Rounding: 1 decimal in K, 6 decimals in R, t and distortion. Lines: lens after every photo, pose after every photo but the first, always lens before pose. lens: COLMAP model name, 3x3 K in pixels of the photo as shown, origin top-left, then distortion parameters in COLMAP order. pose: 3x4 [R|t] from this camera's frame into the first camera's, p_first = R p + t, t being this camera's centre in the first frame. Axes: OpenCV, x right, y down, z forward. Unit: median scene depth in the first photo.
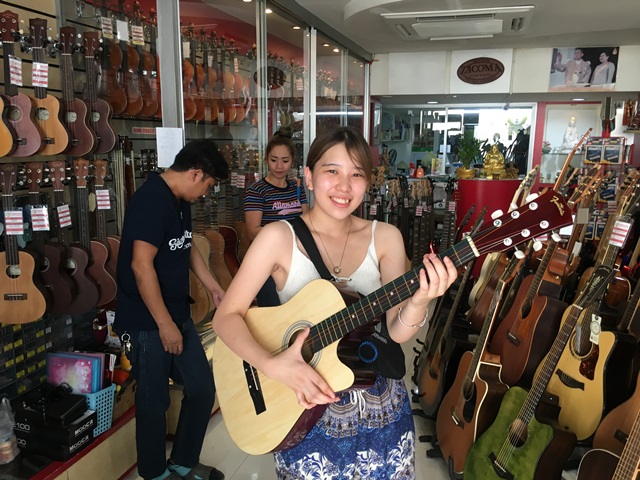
lens RADIAL K [[550.8, 0, 326.0], [0, 550.8, 238.8], [0, 0, 1]] dist [0.081530, -0.106289]
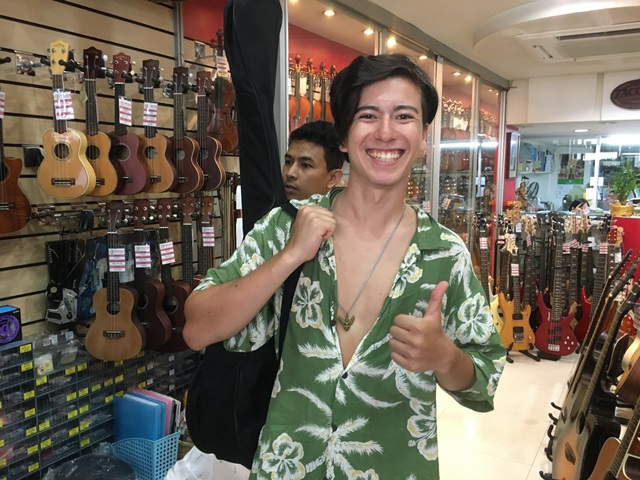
lens RADIAL K [[550.8, 0, 324.9], [0, 550.8, 240.8], [0, 0, 1]] dist [0.081530, -0.106289]
pose [[0.969598, 0.023049, -0.243617, 0.042633], [-0.036212, 0.998108, -0.049693, -0.022600], [0.242011, 0.057004, 0.968598, 0.099930]]
